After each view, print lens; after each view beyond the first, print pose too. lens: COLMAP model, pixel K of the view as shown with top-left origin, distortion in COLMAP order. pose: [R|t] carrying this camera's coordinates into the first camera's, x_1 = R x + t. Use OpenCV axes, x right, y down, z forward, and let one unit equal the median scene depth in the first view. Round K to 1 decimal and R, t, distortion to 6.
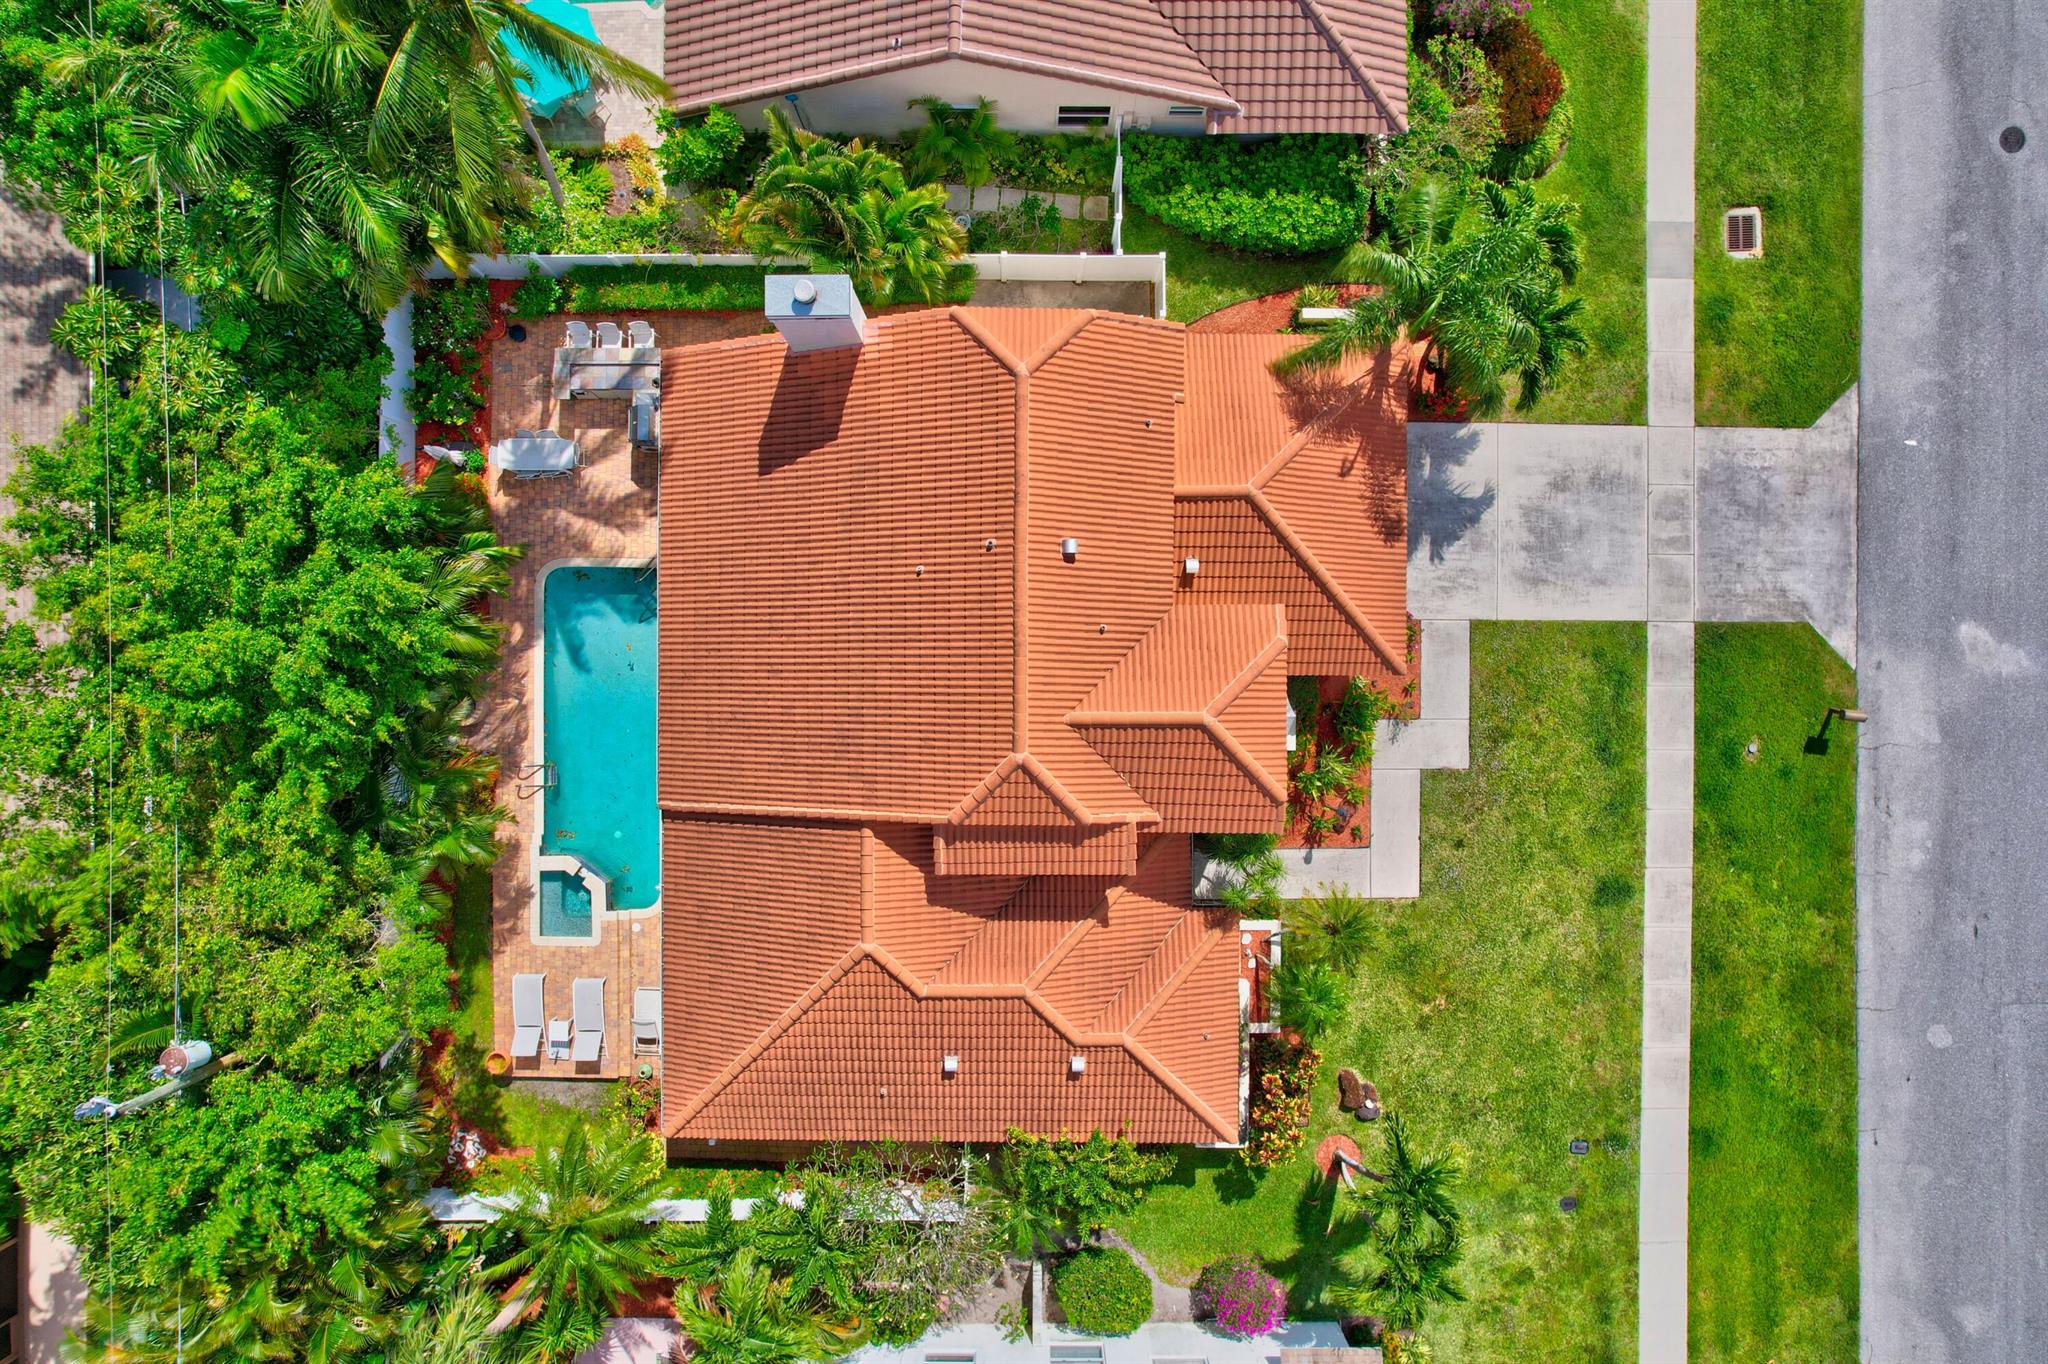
lens RADIAL K [[1300.7, 0, 1024.0], [0, 1300.7, 682.0], [0, 0, 1]] dist [-0.092893, 0.074774]
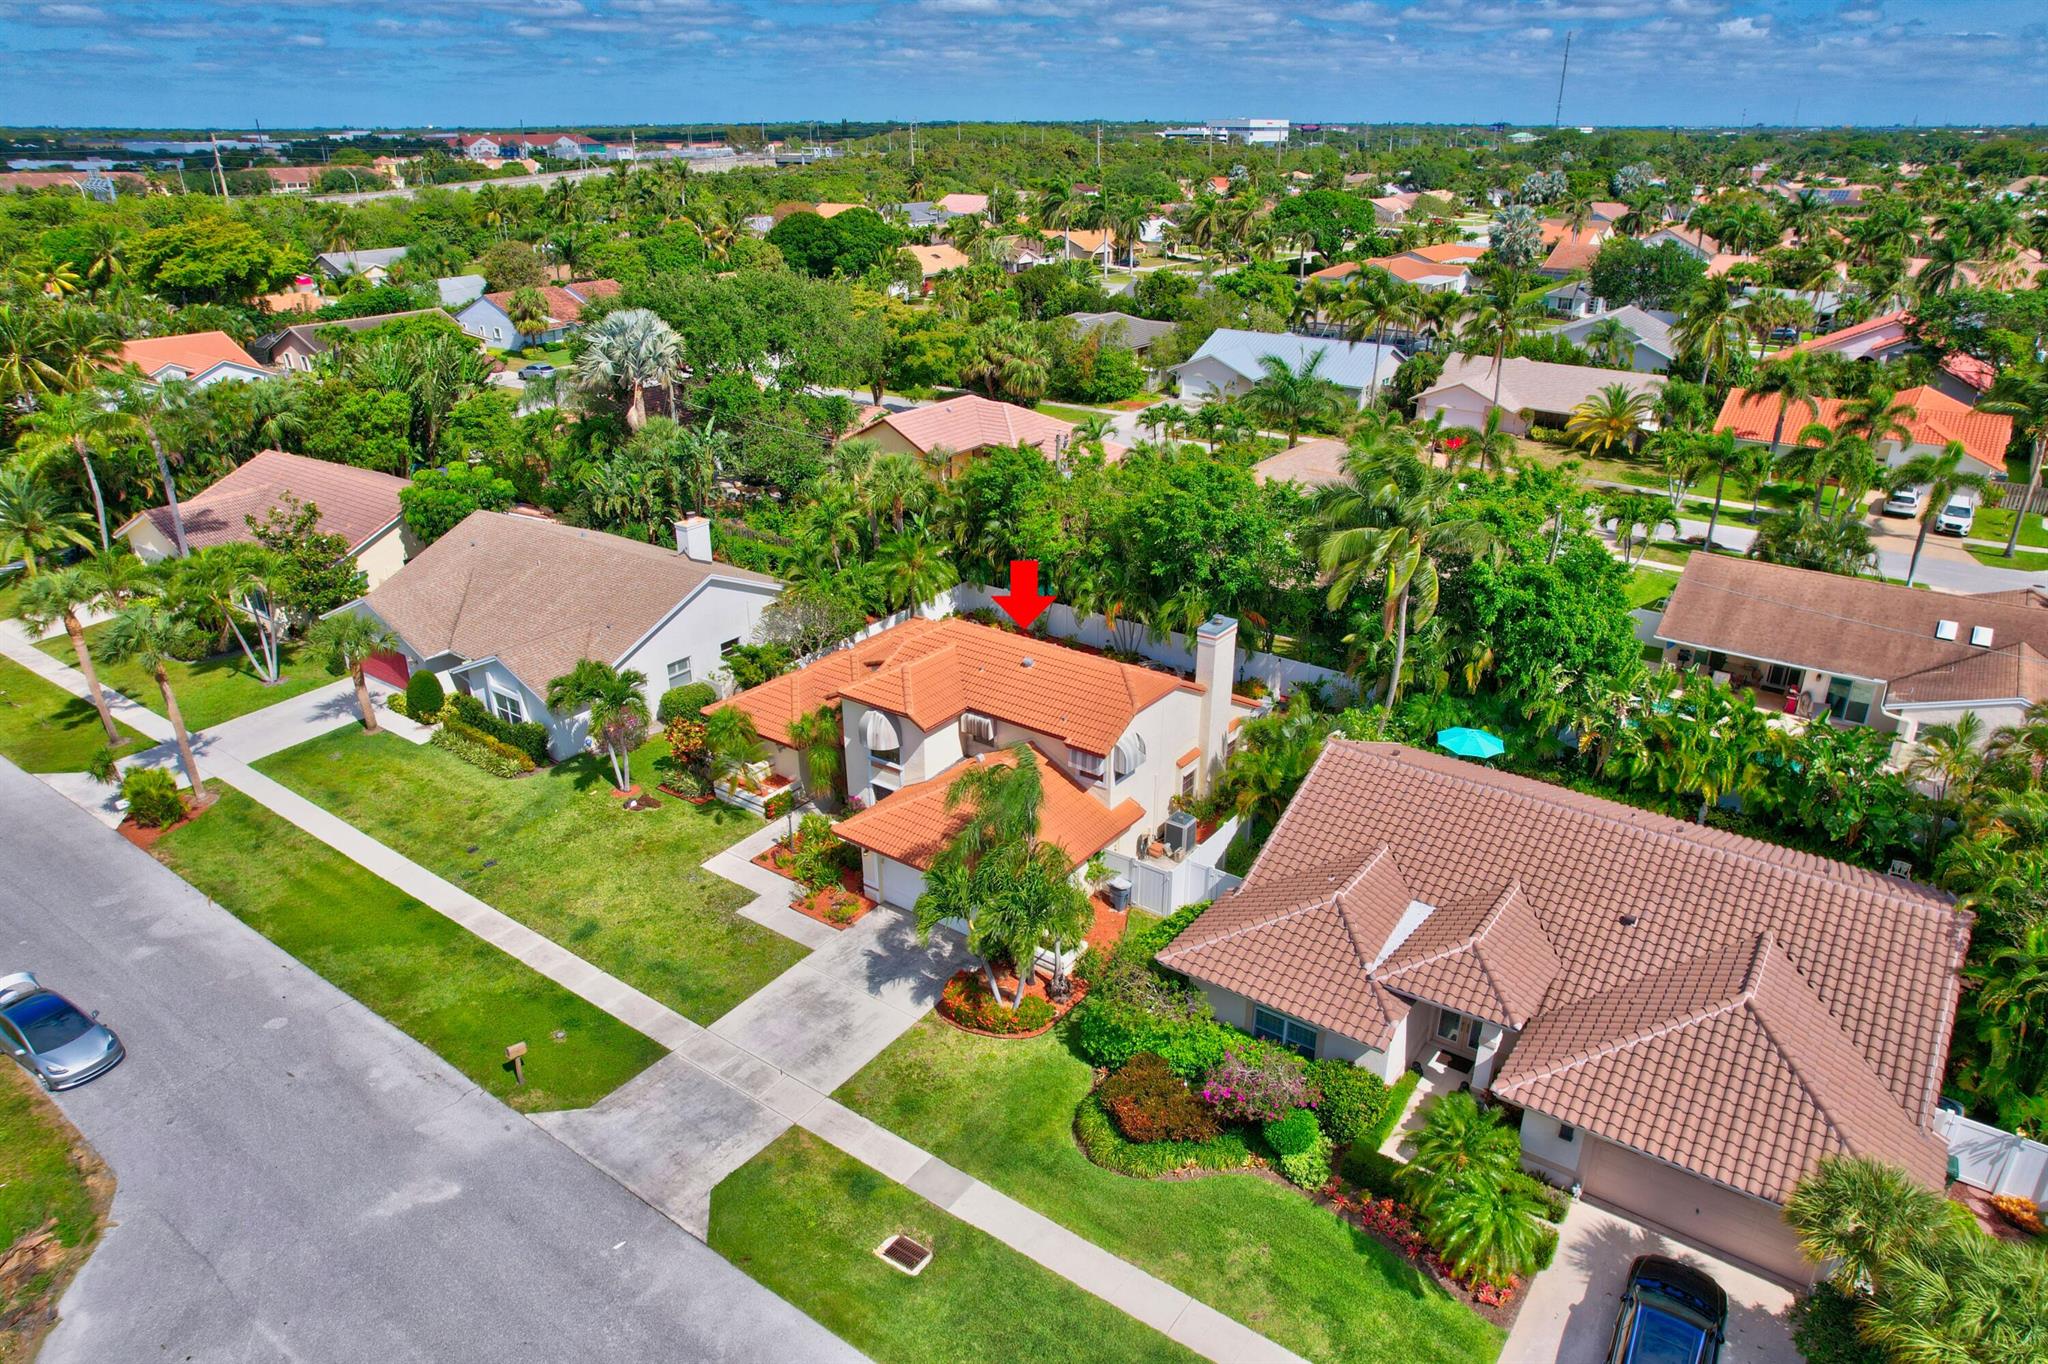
lens RADIAL K [[1300.7, 0, 1024.0], [0, 1300.7, 682.0], [0, 0, 1]] dist [-0.092893, 0.074774]
pose [[-0.582828, 0.342090, -0.737079, 1.076429], [-0.812553, -0.236090, 0.532934, -0.836378], [0.008295, 0.909525, 0.415566, 0.226465]]
